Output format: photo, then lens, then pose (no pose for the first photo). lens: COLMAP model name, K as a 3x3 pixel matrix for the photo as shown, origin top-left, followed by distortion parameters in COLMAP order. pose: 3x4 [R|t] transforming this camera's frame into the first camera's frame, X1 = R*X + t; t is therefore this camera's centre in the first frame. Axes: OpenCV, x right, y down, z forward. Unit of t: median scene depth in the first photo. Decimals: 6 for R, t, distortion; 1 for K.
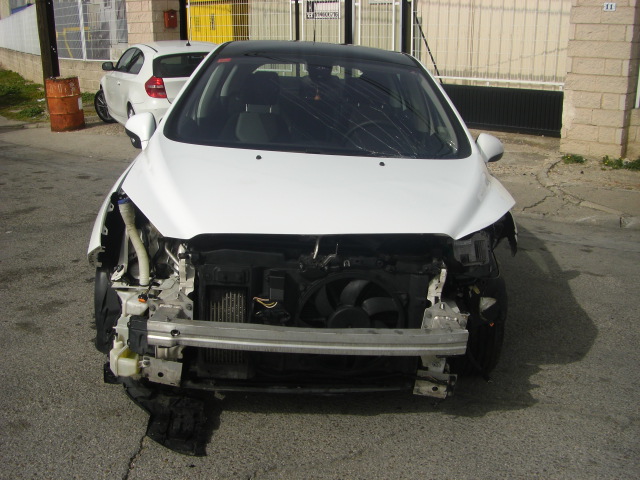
lens RADIAL K [[719.4, 0, 315.7], [0, 719.4, 238.6], [0, 0, 1]] dist [-0.186224, 0.151216]
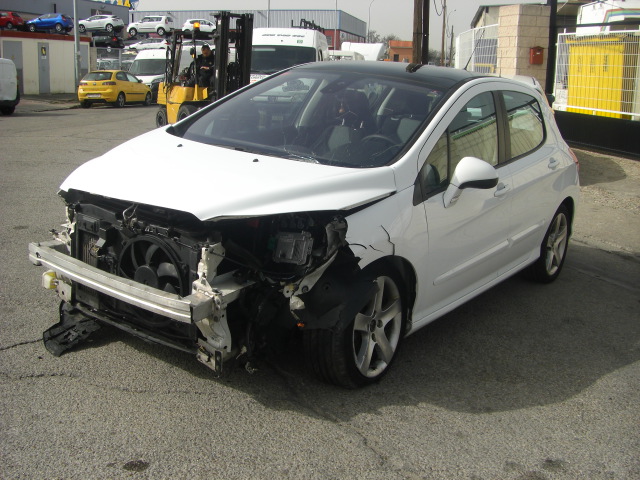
lens RADIAL K [[719.4, 0, 315.7], [0, 719.4, 238.6], [0, 0, 1]] dist [-0.186224, 0.151216]
pose [[0.793898, 0.163206, -0.585739, 0.688061], [-0.195181, 0.980728, 0.008719, -0.010894], [0.575874, 0.107403, 0.810453, 0.135056]]
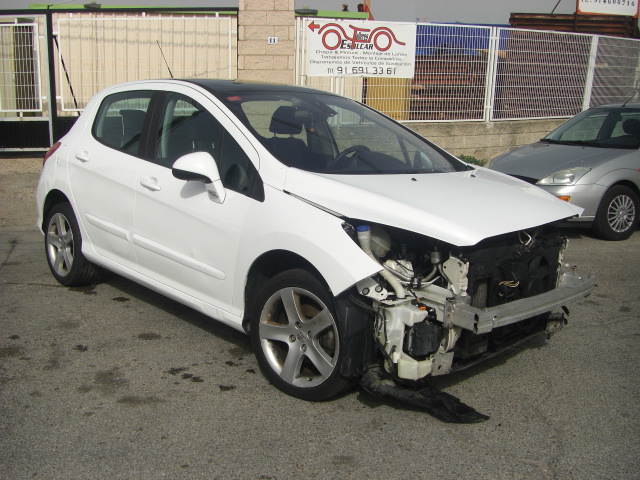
lens RADIAL K [[719.4, 0, 315.7], [0, 719.4, 238.6], [0, 0, 1]] dist [-0.186224, 0.151216]
pose [[0.753647, -0.149739, 0.639995, -0.808866], [0.173367, 0.984509, 0.026189, -0.061601], [-0.634003, 0.091217, 0.767932, 0.155313]]
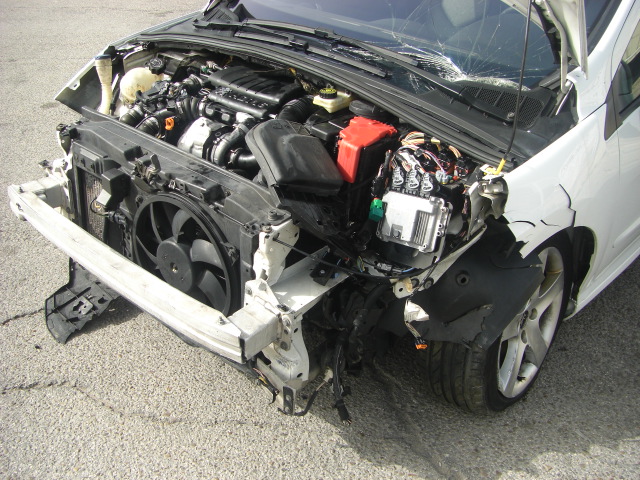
lens RADIAL K [[719.4, 0, 315.7], [0, 719.4, 238.6], [0, 0, 1]] dist [-0.186224, 0.151216]
pose [[0.726705, 0.317139, -0.609362, 0.435434], [-0.194666, 0.945765, 0.260066, -0.093828], [0.658790, -0.070369, 0.749028, 0.382620]]
